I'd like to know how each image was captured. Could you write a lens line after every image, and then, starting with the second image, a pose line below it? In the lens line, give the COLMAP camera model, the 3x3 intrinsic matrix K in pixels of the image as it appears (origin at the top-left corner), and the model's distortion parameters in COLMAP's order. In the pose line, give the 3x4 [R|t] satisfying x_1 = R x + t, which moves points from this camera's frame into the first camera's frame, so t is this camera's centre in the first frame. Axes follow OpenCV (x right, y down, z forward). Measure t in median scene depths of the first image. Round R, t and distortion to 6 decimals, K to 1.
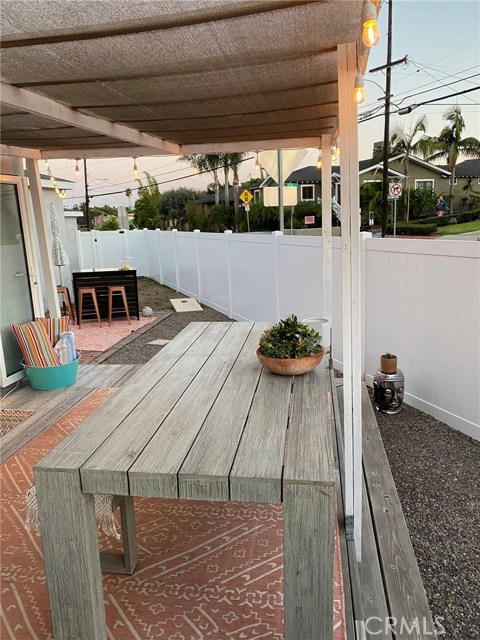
lens RADIAL K [[493.1, 0, 240.0], [0, 493.1, 320.0], [0, 0, 1]] dist [0.011841, -0.001969]
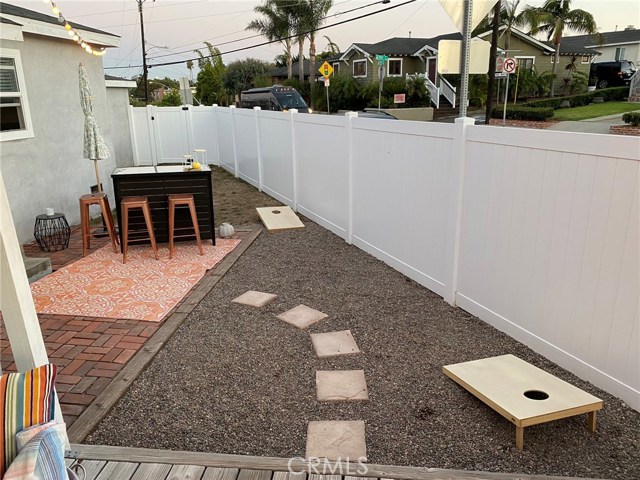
lens RADIAL K [[491.8, 0, 320.0], [0, 491.8, 240.0], [0, 0, 1]] dist [-0.006363, 0.000396]
pose [[0.999224, 0.014503, 0.036620, -0.029266], [-0.017514, 0.996373, 0.083265, -0.022051], [-0.035280, -0.083842, 0.995854, 0.111604]]
